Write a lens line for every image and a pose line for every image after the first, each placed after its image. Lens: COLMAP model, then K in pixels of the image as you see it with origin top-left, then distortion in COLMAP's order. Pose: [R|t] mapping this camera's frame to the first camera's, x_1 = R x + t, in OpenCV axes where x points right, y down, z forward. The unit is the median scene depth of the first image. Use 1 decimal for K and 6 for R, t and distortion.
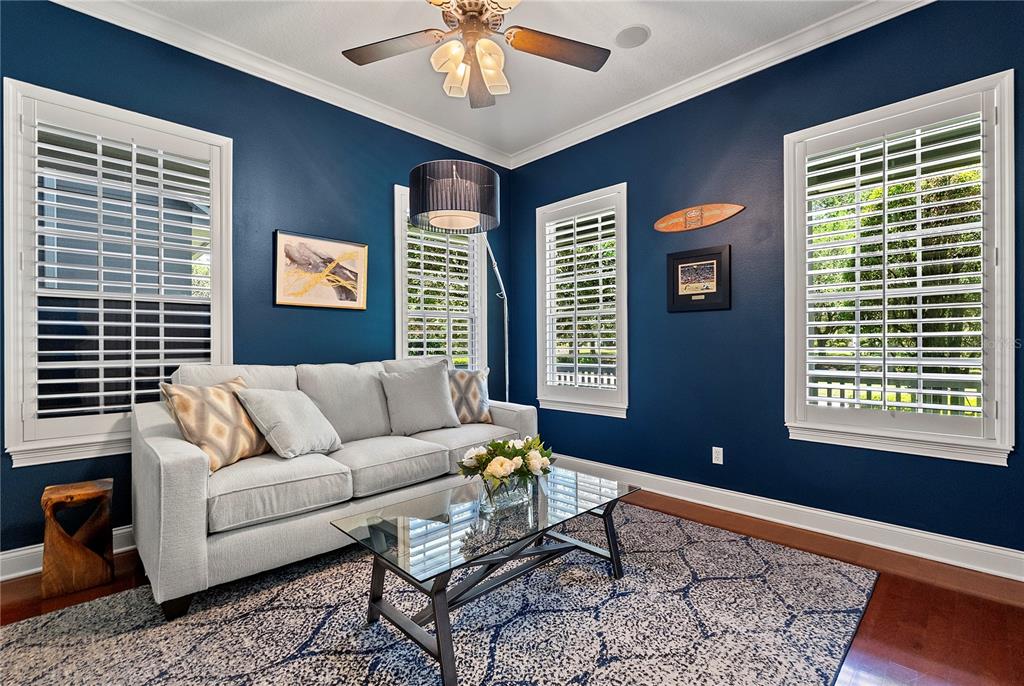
lens RADIAL K [[458.5, 0, 506.7], [0, 458.5, 344.1], [0, 0, 1]] dist [-0.000081, -0.000001]
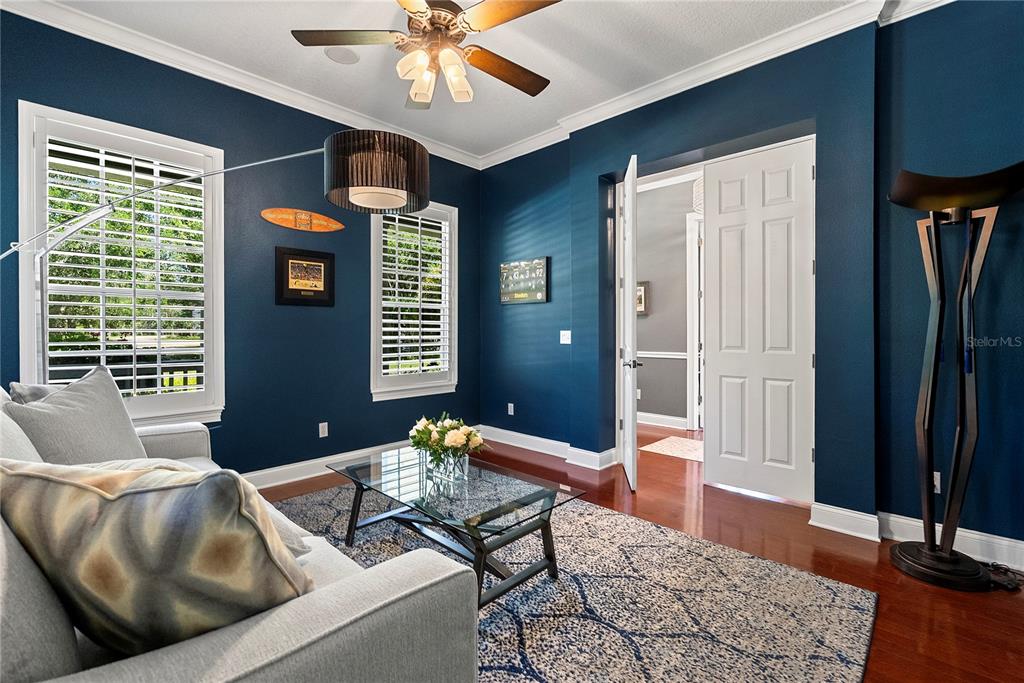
lens RADIAL K [[458.5, 0, 506.7], [0, 458.5, 336.0], [0, 0, 1]] dist [-0.000081, -0.000001]
pose [[-0.032208, -0.002161, 0.999479, -0.729311], [0.002886, 0.999993, 0.002255, 0.001010], [-0.999477, 0.002957, -0.032202, 0.566228]]
